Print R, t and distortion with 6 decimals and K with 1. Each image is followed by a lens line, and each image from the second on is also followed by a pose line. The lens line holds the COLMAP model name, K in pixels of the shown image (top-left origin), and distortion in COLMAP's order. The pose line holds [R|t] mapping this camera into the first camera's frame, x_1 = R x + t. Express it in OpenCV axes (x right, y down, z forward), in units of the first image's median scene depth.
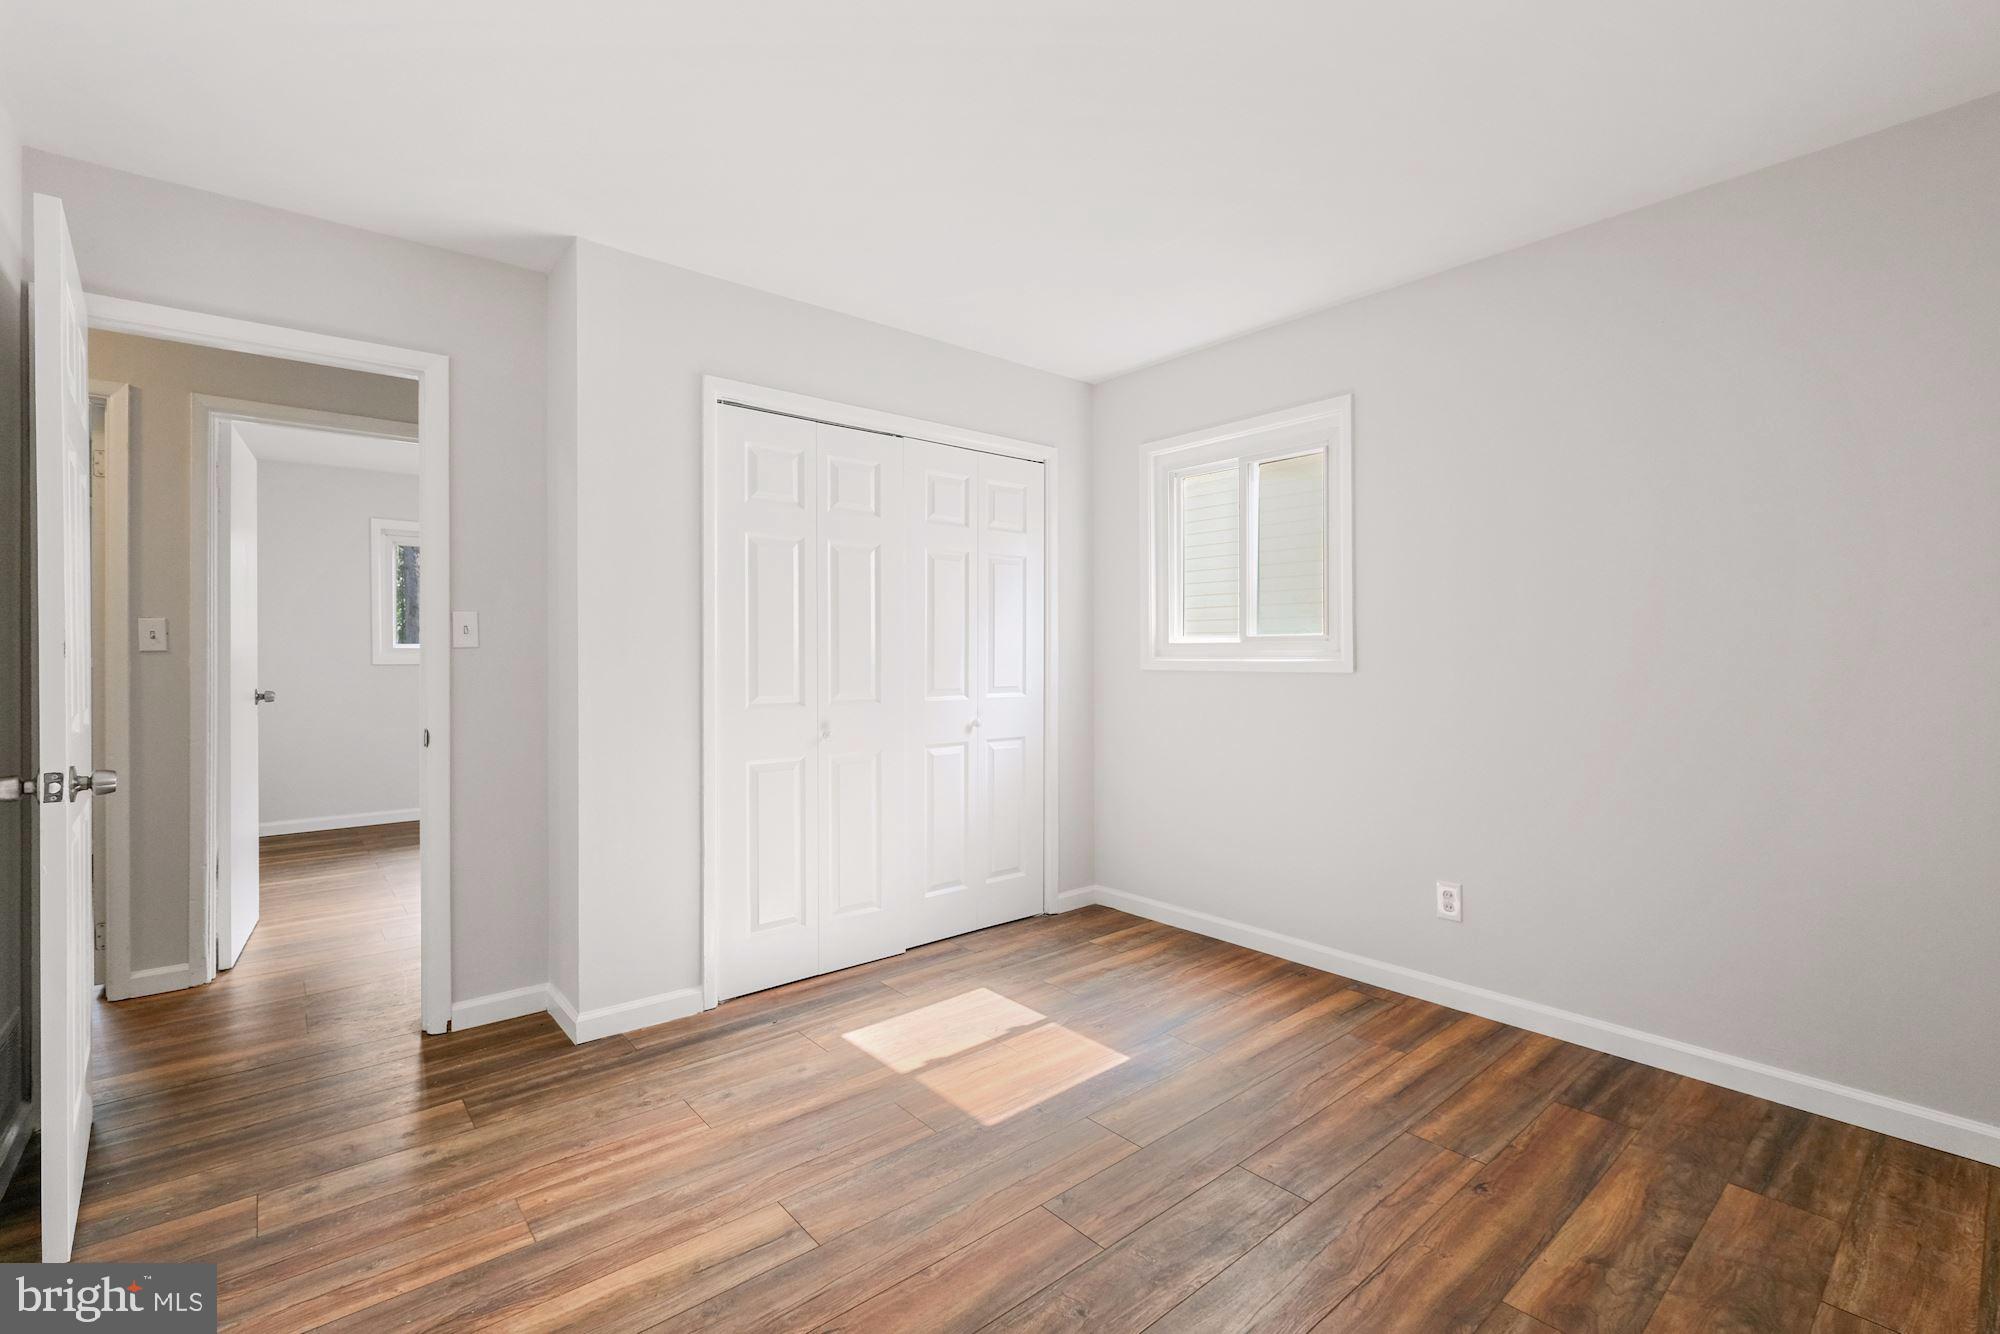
lens RADIAL K [[884.5, 0, 994.5], [0, 884.5, 658.6], [0, 0, 1]] dist [-0.003074, 0.000544]
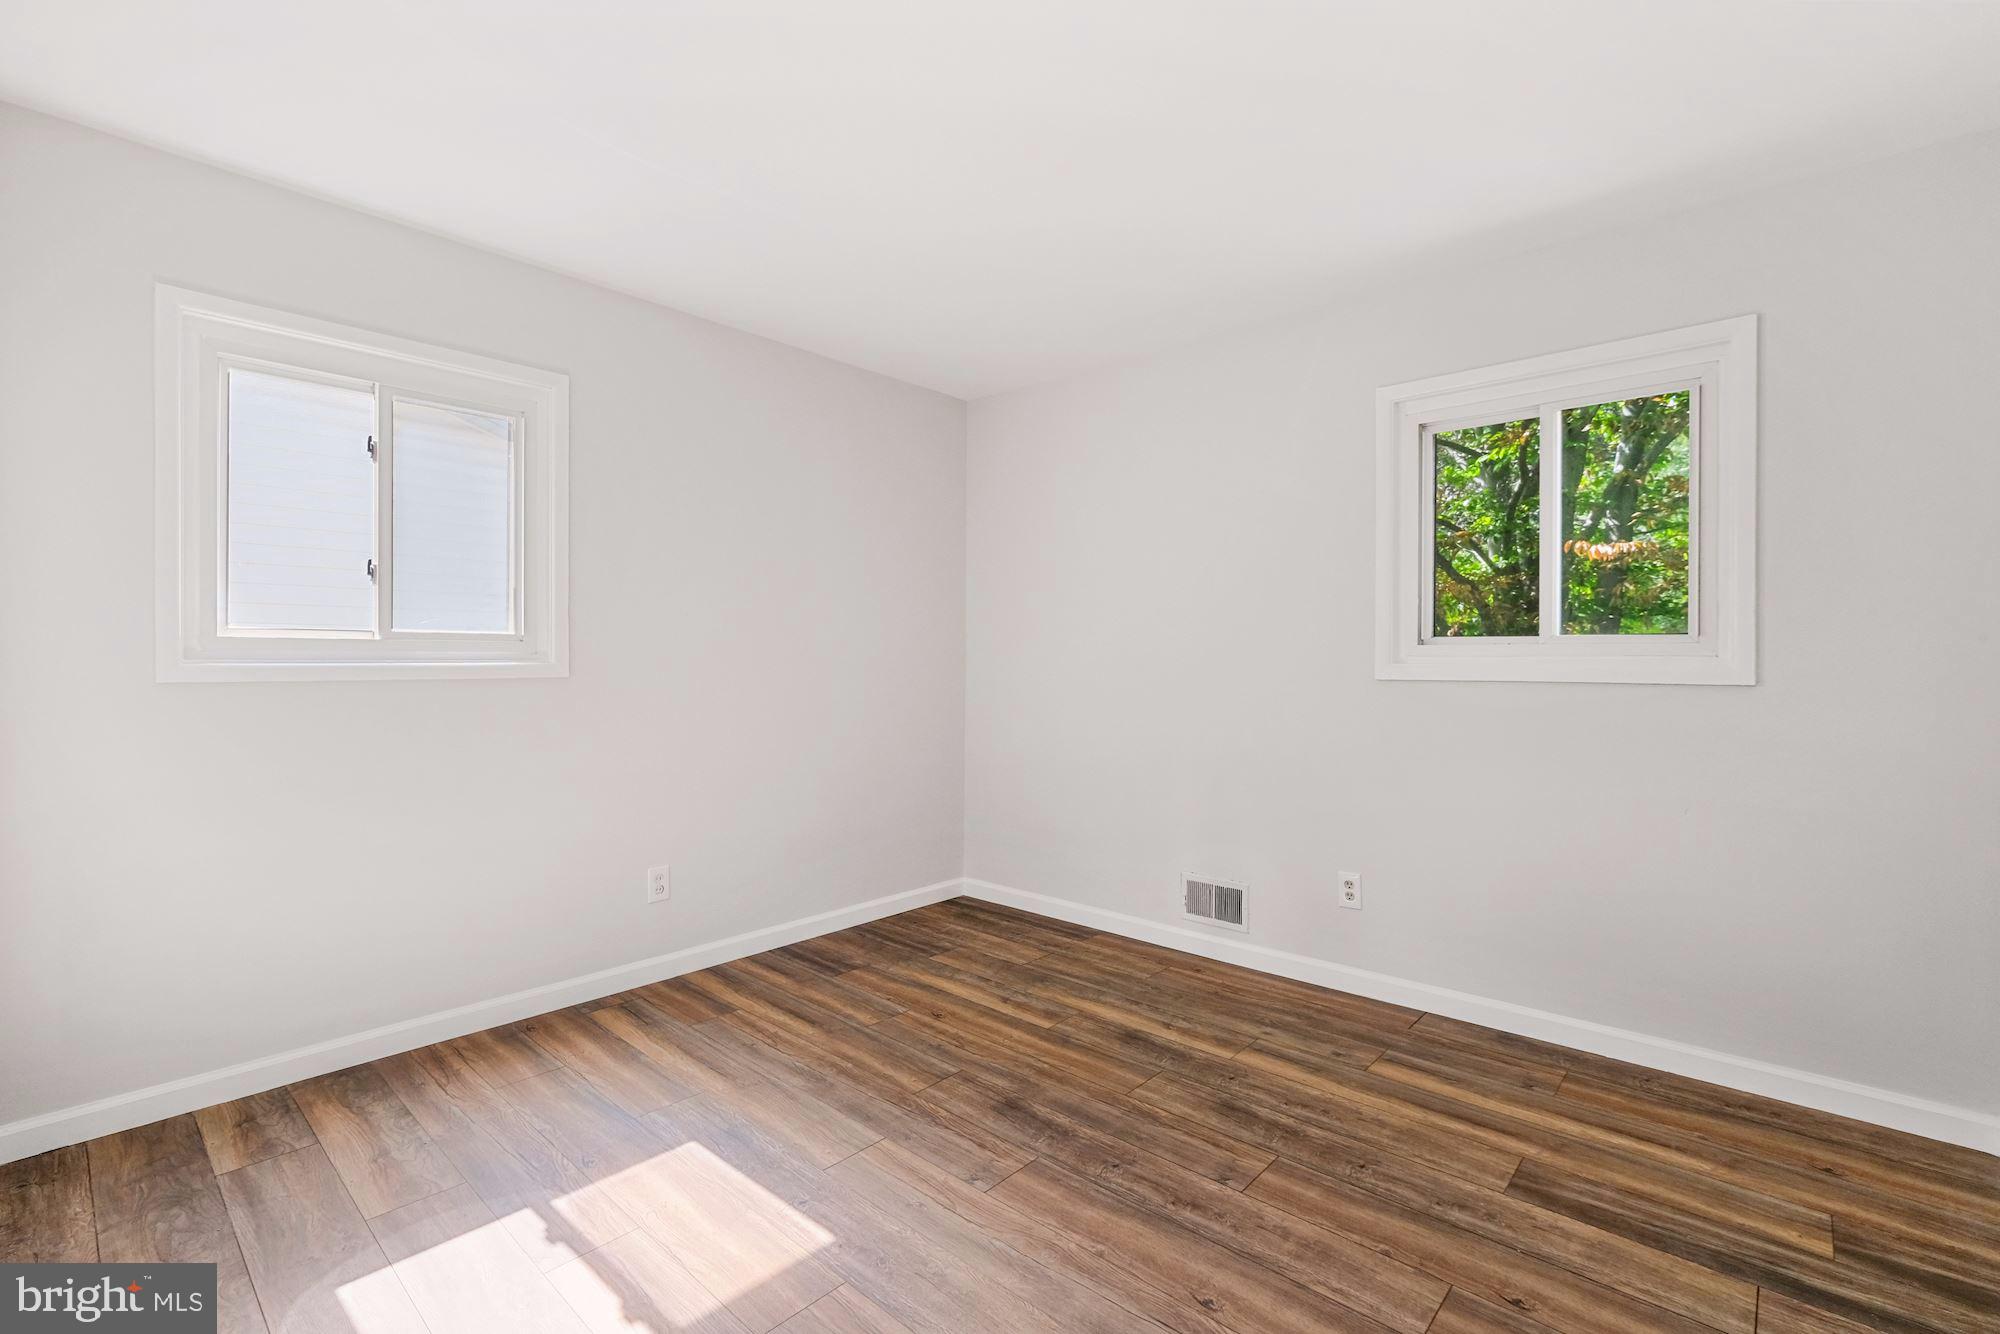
lens RADIAL K [[884.5, 0, 1019.7], [0, 884.5, 669.2], [0, 0, 1]] dist [-0.003074, 0.000544]
pose [[-0.143578, -0.011097, 0.989577, -0.744815], [0.005149, 0.999915, 0.011960, -0.000756], [-0.989626, 0.006812, -0.143509, 0.853882]]
